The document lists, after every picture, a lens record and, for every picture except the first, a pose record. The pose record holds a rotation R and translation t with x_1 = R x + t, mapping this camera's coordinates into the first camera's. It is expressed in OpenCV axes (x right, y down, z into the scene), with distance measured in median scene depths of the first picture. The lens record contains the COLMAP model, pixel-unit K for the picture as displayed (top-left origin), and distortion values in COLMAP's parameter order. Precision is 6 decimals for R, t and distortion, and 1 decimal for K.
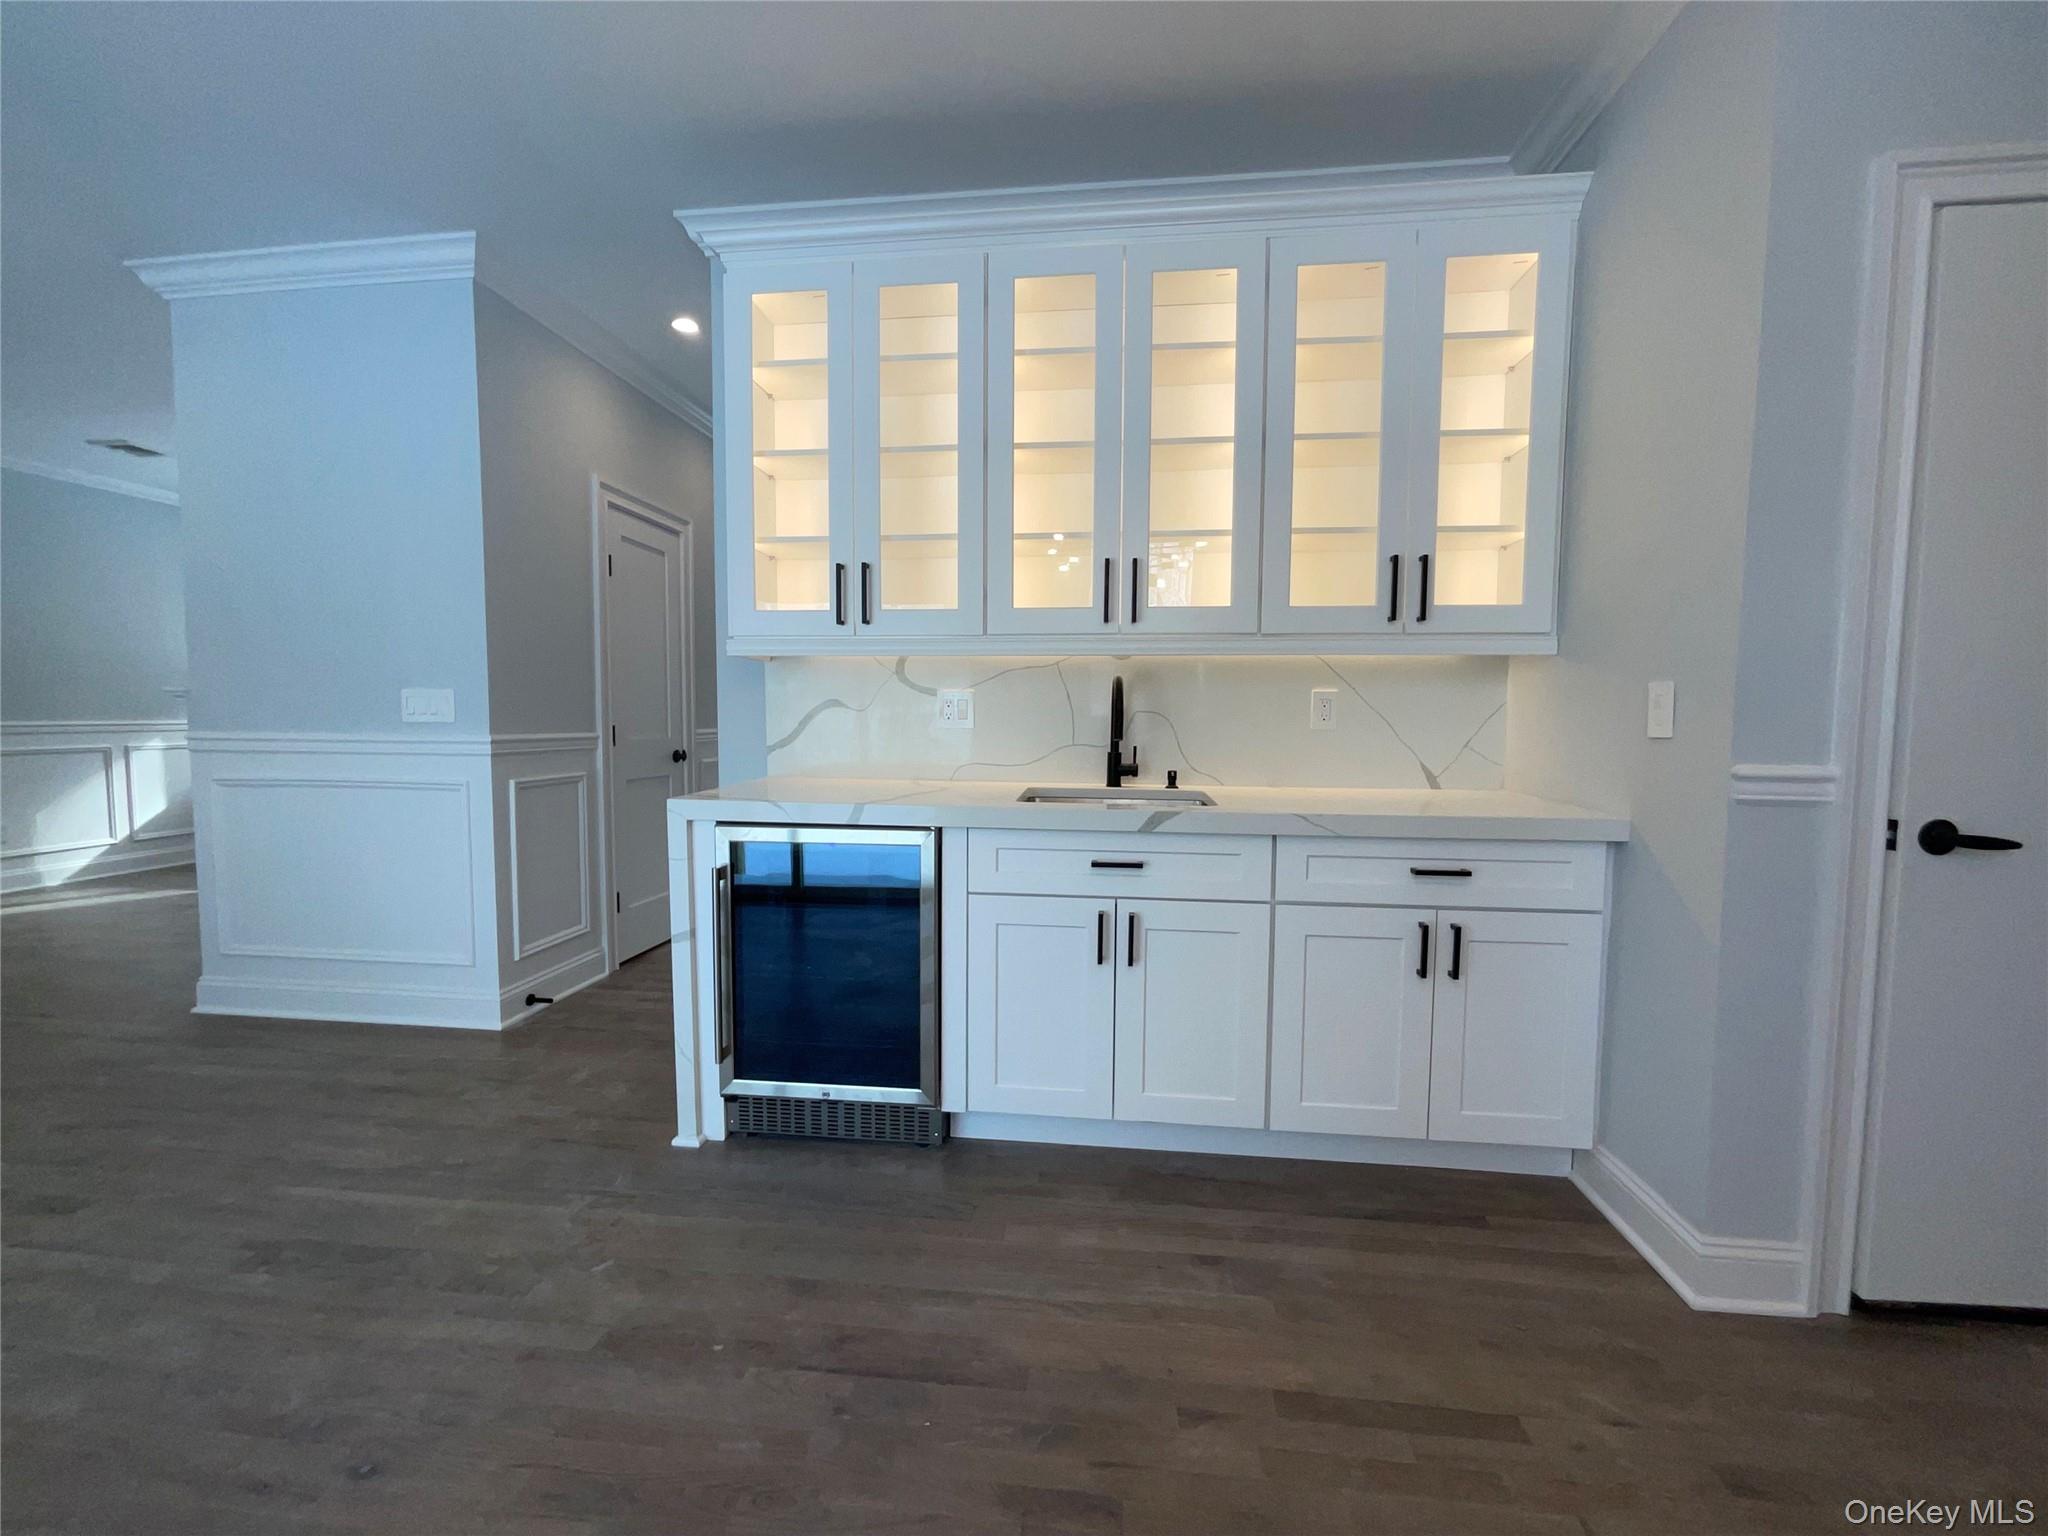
lens RADIAL K [[830.0, 0, 1020.5], [0, 830.0, 767.4], [0, 0, 1]] dist [-0.000836, 0.000454]
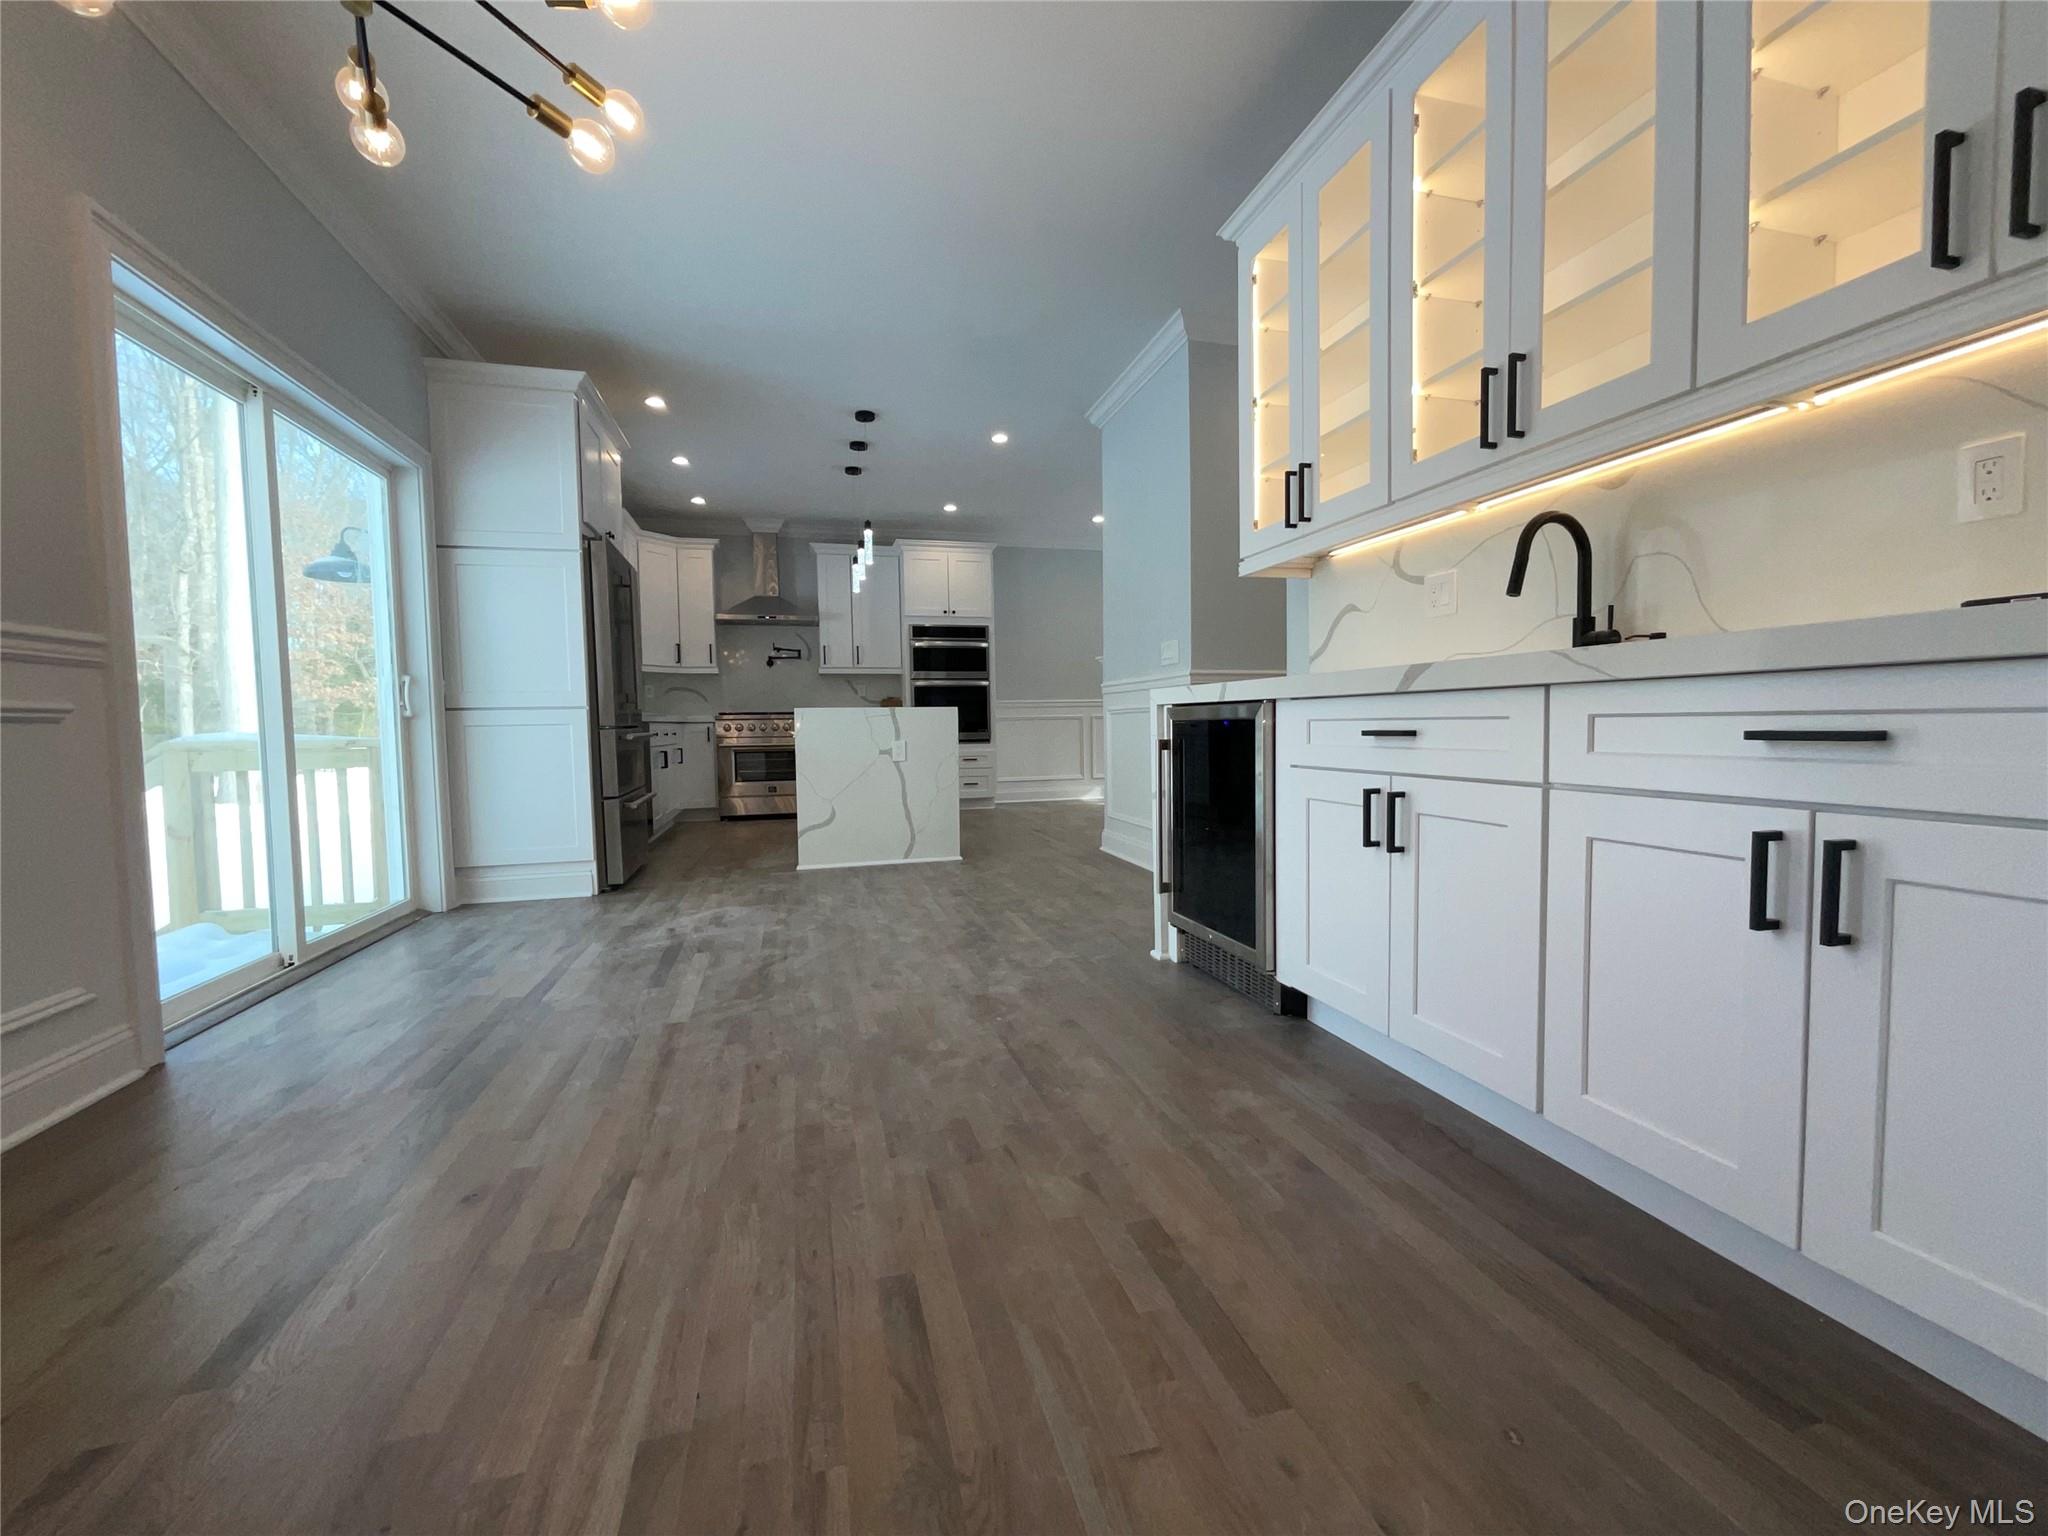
lens RADIAL K [[830.0, 0, 1020.5], [0, 830.0, 767.4], [0, 0, 1]] dist [-0.000836, 0.000454]
pose [[0.375829, 0.038599, -0.925885, 0.812629], [-0.044065, 0.998746, 0.023750, 0.157566], [0.925641, 0.031873, 0.377059, 0.349942]]
